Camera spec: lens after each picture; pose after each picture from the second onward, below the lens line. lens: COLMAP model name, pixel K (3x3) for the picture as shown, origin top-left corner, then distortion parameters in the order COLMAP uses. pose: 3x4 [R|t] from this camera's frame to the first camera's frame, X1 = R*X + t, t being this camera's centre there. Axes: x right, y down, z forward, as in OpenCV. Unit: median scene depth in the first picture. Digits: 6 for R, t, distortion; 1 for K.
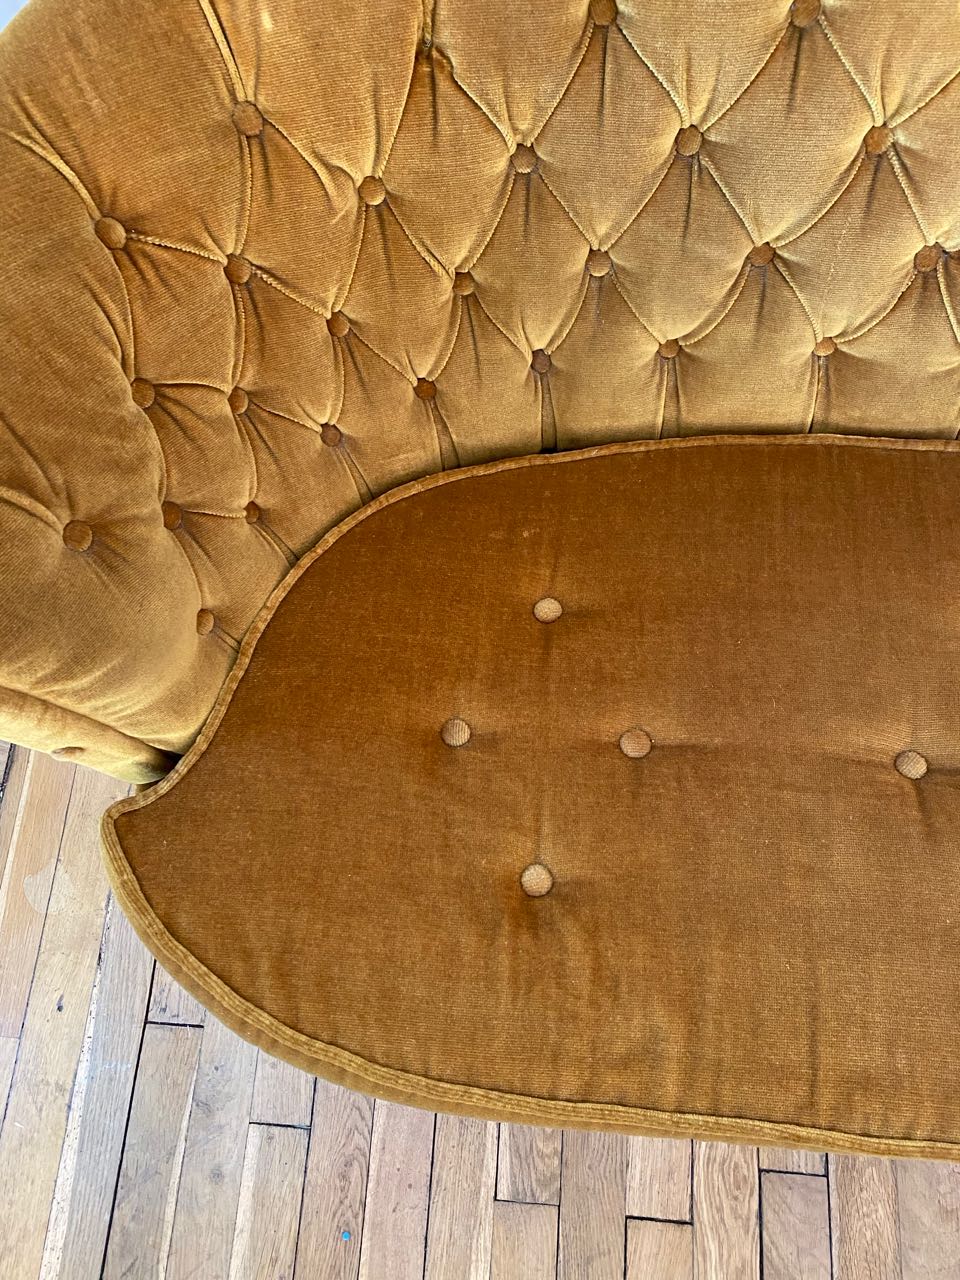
lens RADIAL K [[899.4, 0, 480.0], [0, 899.4, 640.0], [0, 0, 1]] dist [-0.009112, -0.004380]
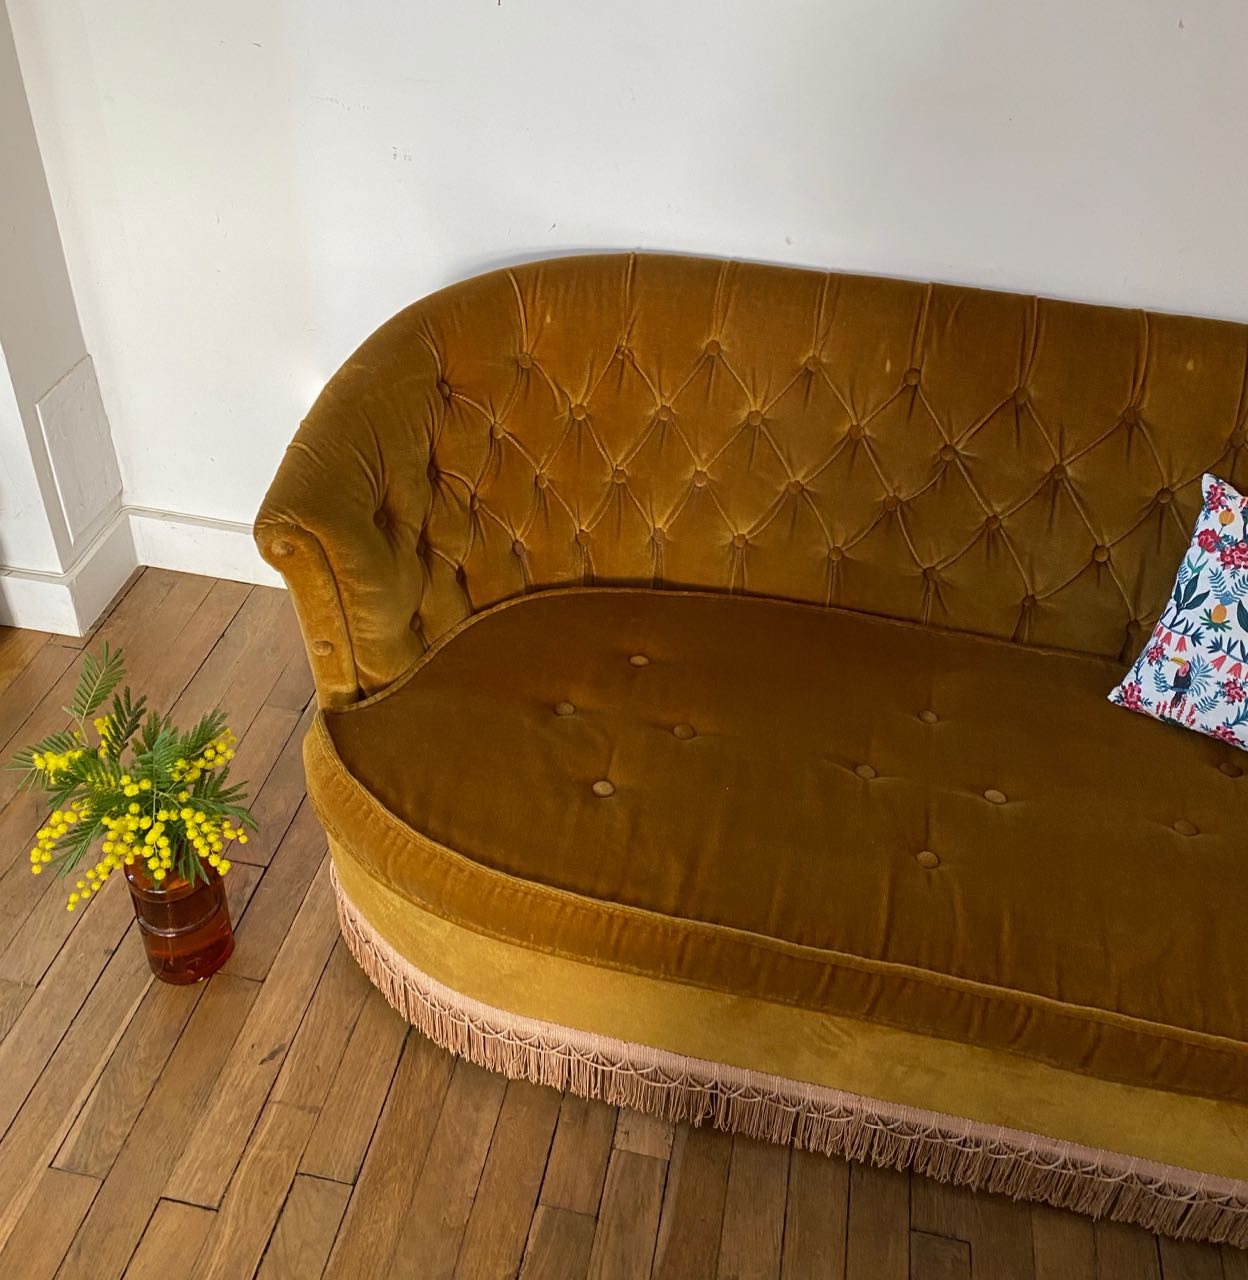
lens RADIAL K [[1309.0, 0, 624.0], [0, 1309.0, 640.0], [0, 0, 1]] dist [-0.009876, -0.023939]
pose [[0.984402, 0.174539, -0.022086, 0.099642], [-0.159711, 0.833921, -0.528269, 1.169608], [-0.073785, 0.523557, 0.848790, -0.926263]]
